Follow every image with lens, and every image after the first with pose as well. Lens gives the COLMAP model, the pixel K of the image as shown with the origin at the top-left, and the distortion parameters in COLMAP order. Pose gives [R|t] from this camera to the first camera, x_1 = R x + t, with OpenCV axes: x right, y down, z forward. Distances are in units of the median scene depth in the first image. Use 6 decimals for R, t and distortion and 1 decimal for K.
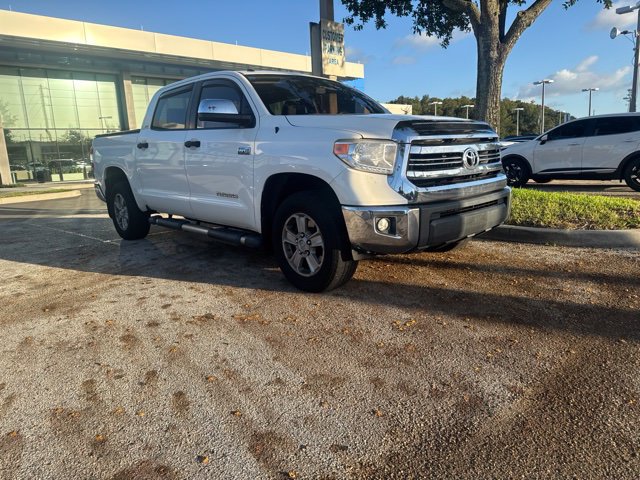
lens RADIAL K [[452.6, 0, 324.6], [0, 452.6, 231.6], [0, 0, 1]] dist [0.047618, -0.056705]
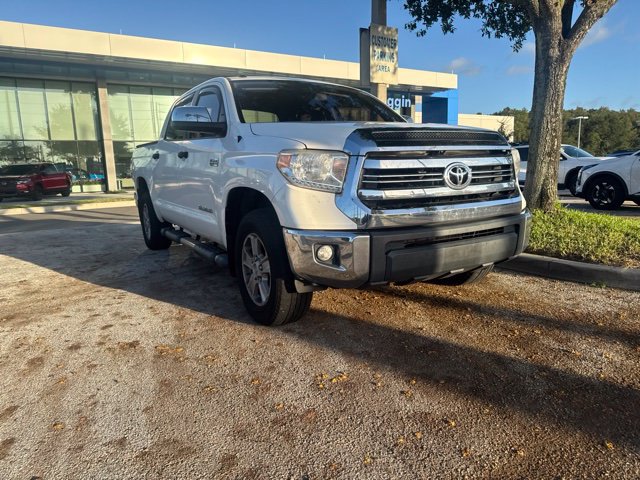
lens RADIAL K [[452.6, 0, 322.6], [0, 452.6, 237.8], [0, 0, 1]] dist [0.047618, -0.056705]
pose [[0.976805, 0.047863, -0.208712, 0.251272], [-0.050975, 0.998654, -0.009554, -0.029960], [0.207974, 0.019971, 0.977930, 0.162564]]
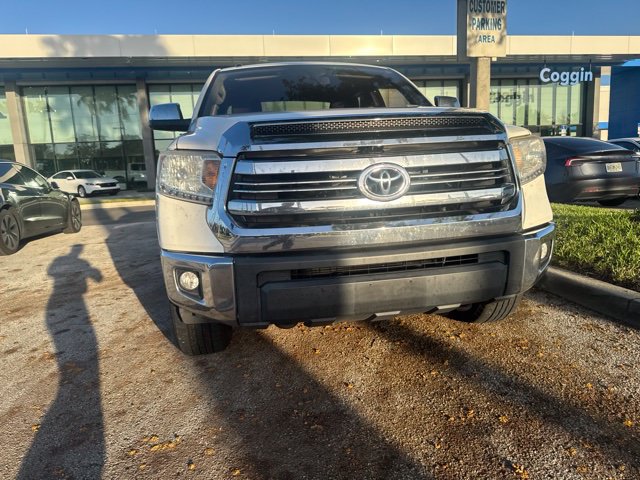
lens RADIAL K [[452.6, 0, 319.6], [0, 452.6, 237.8], [0, 0, 1]] dist [0.047618, -0.056705]
pose [[0.835896, 0.092075, -0.541110, 0.544097], [-0.084350, 0.995668, 0.039119, -0.101767], [0.542367, 0.012943, 0.840042, 0.462703]]
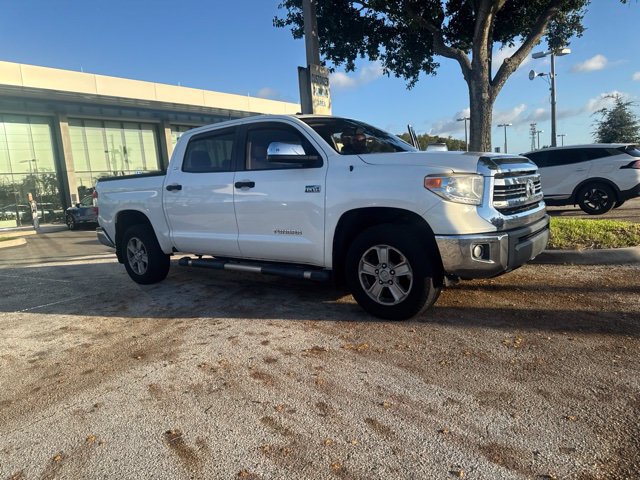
lens RADIAL K [[452.6, 0, 317.0], [0, 452.6, 234.2], [0, 0, 1]] dist [0.047618, -0.056705]
pose [[0.990307, -0.045541, 0.131217, -0.330798], [0.054955, 0.996099, -0.069041, -0.001314], [-0.127561, 0.075583, 0.988947, -0.026339]]
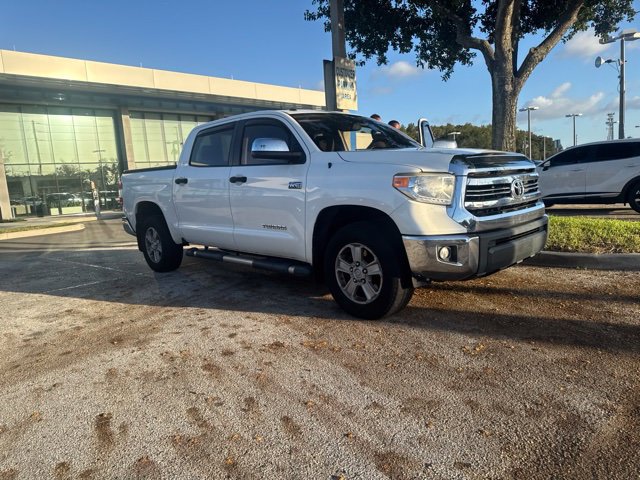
lens RADIAL K [[452.6, 0, 316.1], [0, 452.6, 231.7], [0, 0, 1]] dist [0.047618, -0.056705]
pose [[0.999771, -0.020369, 0.006544, -0.147400], [0.020727, 0.997964, -0.060317, -0.006193], [-0.005302, 0.060438, 0.998158, -0.046004]]
